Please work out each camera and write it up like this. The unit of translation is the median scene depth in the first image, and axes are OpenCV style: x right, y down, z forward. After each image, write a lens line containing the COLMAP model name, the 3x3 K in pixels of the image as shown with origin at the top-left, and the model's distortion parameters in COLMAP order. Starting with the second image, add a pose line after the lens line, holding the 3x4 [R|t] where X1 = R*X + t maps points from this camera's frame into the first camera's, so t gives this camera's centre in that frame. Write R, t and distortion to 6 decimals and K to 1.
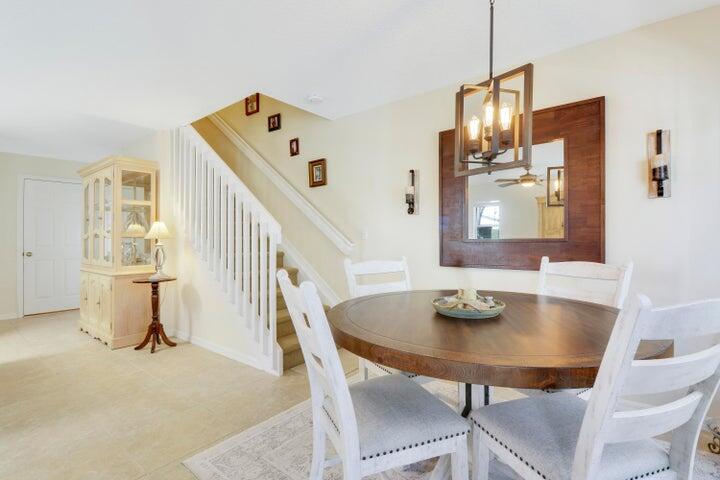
lens RADIAL K [[346.9, 0, 357.6], [0, 346.9, 237.0], [0, 0, 1]] dist [0.001781, -0.011066]
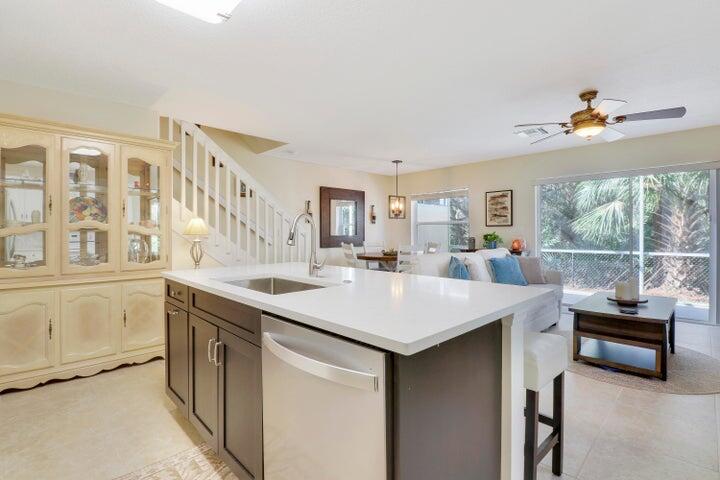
lens RADIAL K [[338.3, 0, 358.3], [0, 338.3, 236.3], [0, 0, 1]] dist [0.000024, -0.011374]
pose [[0.109077, 0.001842, 0.994032, -1.903403], [-0.001552, 0.999997, -0.001683, 0.016595], [-0.994032, -0.001359, 0.109080, 0.537547]]
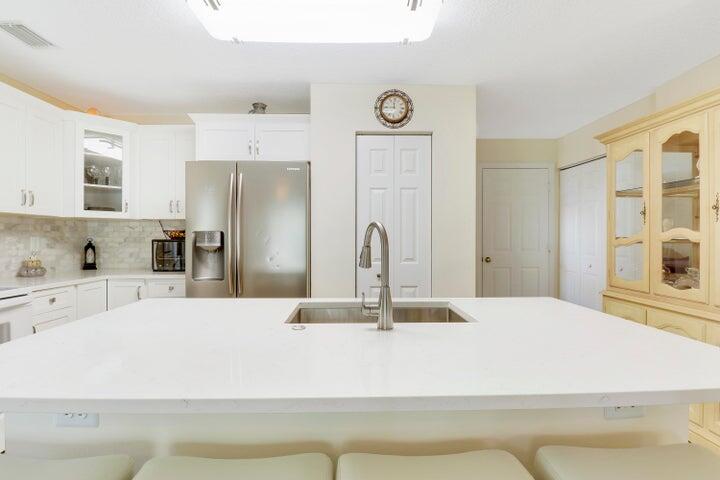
lens RADIAL K [[346.9, 0, 357.6], [0, 346.9, 237.0], [0, 0, 1]] dist [0.001781, -0.011066]
pose [[0.653449, 0.012981, -0.756859, -0.934237], [-0.006655, 0.999913, 0.011404, -0.014765], [0.756941, -0.002415, 0.653479, 0.403745]]
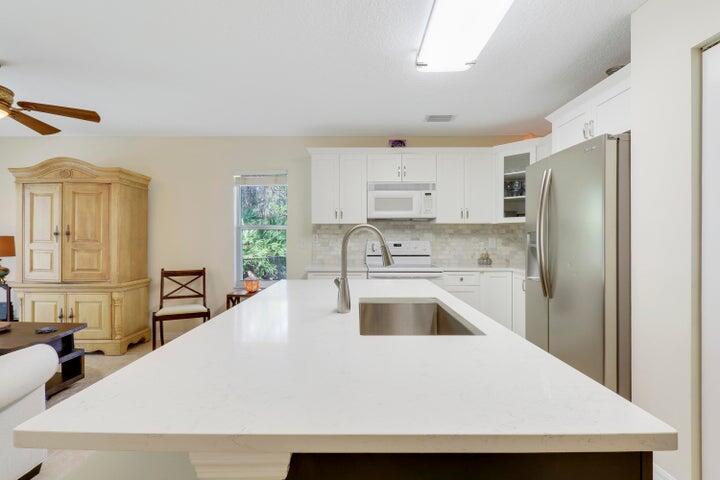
lens RADIAL K [[342.2, 0, 355.8], [0, 342.2, 242.3], [0, 0, 1]] dist [0.003095, -0.016984]
pose [[-0.770443, 0.021976, -0.637130, -0.930722], [0.013858, 0.999747, 0.017726, -0.011951], [0.637358, 0.004828, -0.770552, 1.085824]]
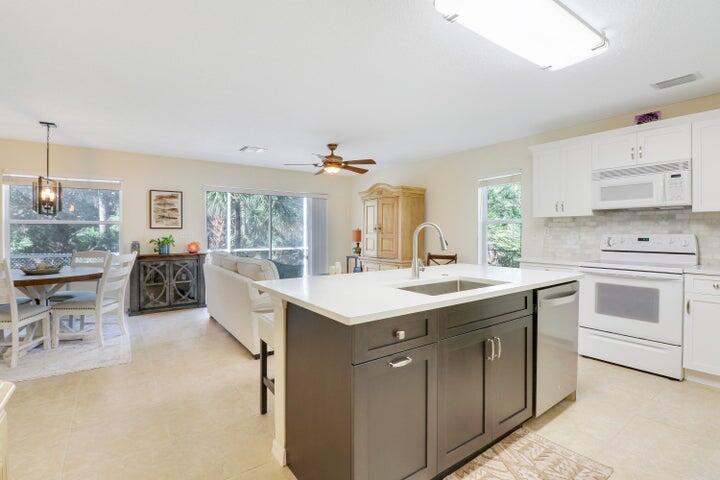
lens RADIAL K [[331.4, 0, 360.3], [0, 331.4, 243.8], [0, 0, 1]] dist [-0.023026, -0.000753]
pose [[-0.969206, 0.005807, 0.246185, -1.281583], [0.013222, 0.999507, 0.028477, -0.002796], [-0.245898, 0.030855, -0.968805, 1.446204]]
